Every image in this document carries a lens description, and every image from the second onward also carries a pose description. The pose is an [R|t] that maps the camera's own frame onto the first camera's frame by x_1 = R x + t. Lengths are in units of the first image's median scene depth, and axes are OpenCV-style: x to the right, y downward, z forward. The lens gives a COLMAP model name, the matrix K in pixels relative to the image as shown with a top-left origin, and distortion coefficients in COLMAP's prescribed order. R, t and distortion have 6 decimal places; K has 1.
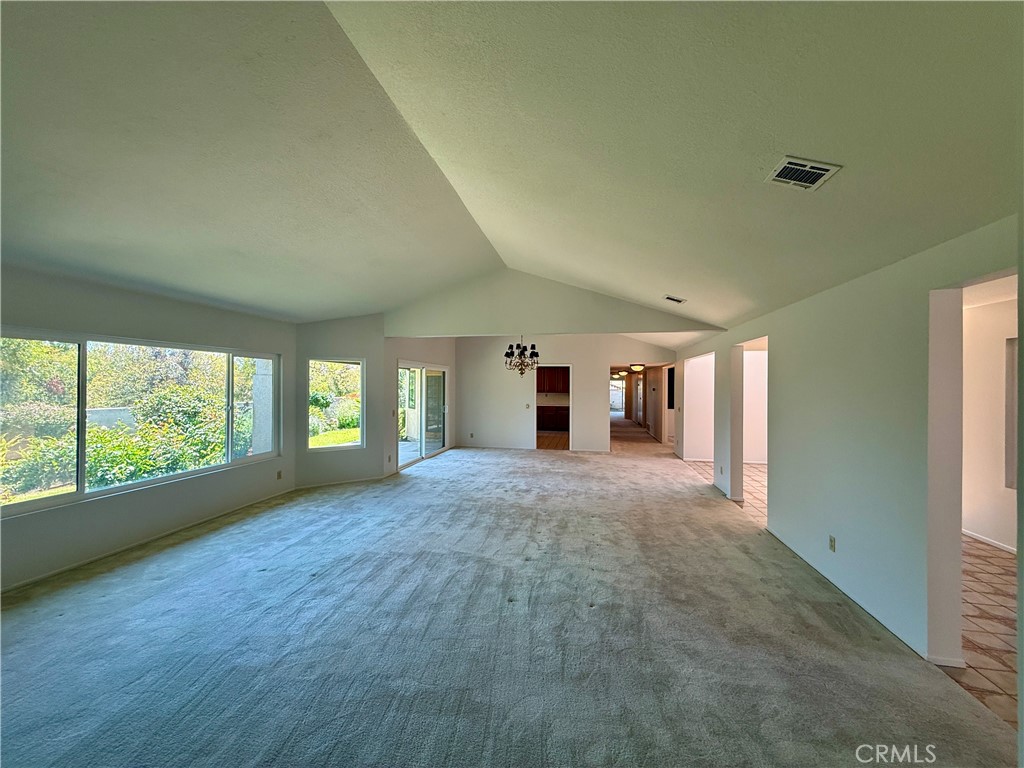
lens RADIAL K [[407.2, 0, 511.3], [0, 407.2, 387.2], [0, 0, 1]] dist [0.003345, 0.000381]
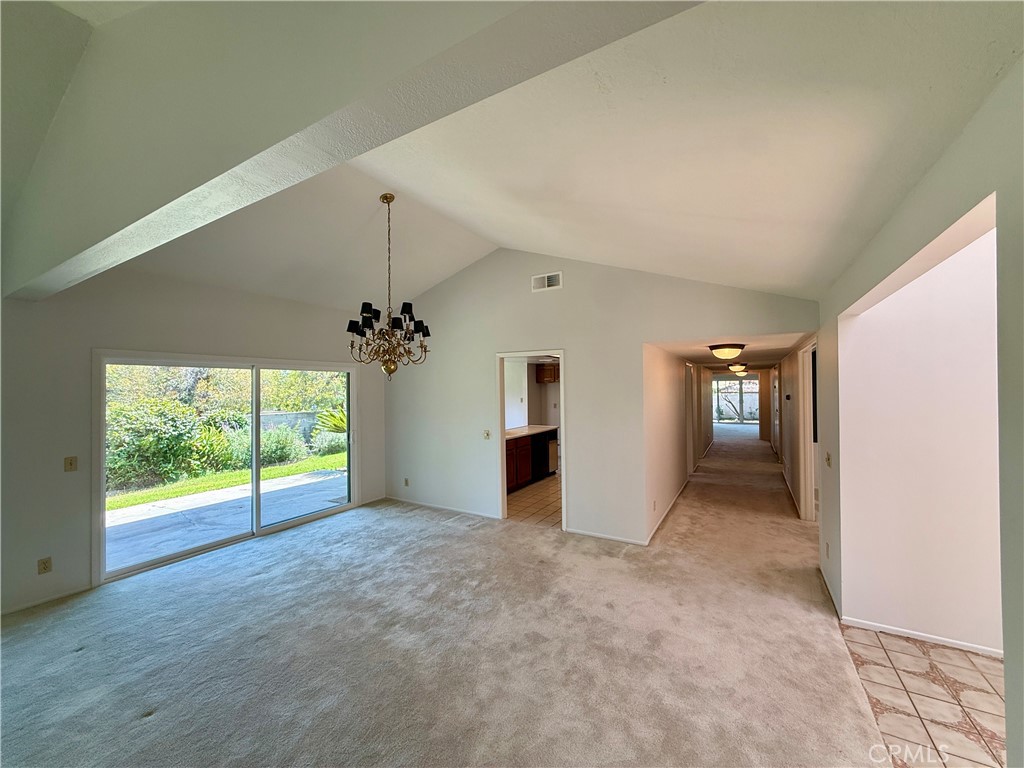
lens RADIAL K [[407.2, 0, 496.3], [0, 407.2, 389.8], [0, 0, 1]] dist [0.003345, 0.000381]
pose [[0.936977, -0.032008, -0.347921, 0.495960], [0.024148, 0.999346, -0.026905, 0.002949], [0.348555, 0.016808, 0.937138, 1.049296]]
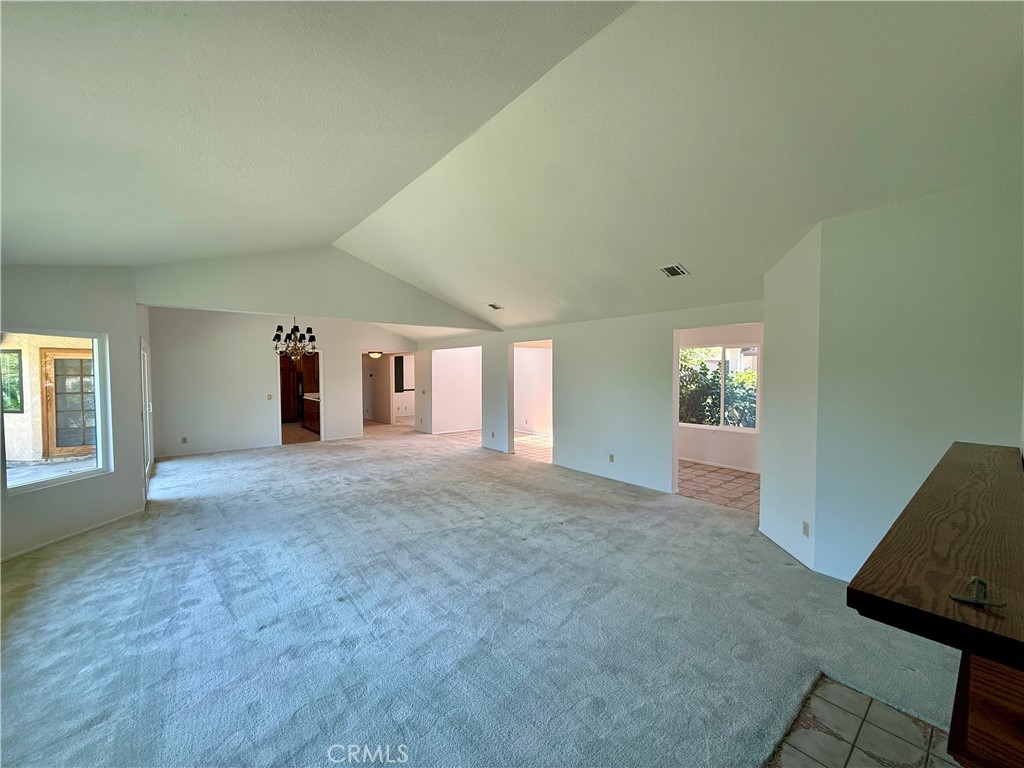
lens RADIAL K [[407.2, 0, 508.6], [0, 407.2, 384.6], [0, 0, 1]] dist [0.003345, 0.000381]
pose [[0.633228, -0.031653, 0.773318, -0.615631], [0.008784, 0.999393, 0.033714, -0.007844], [-0.773915, -0.014556, 0.633122, 0.136490]]
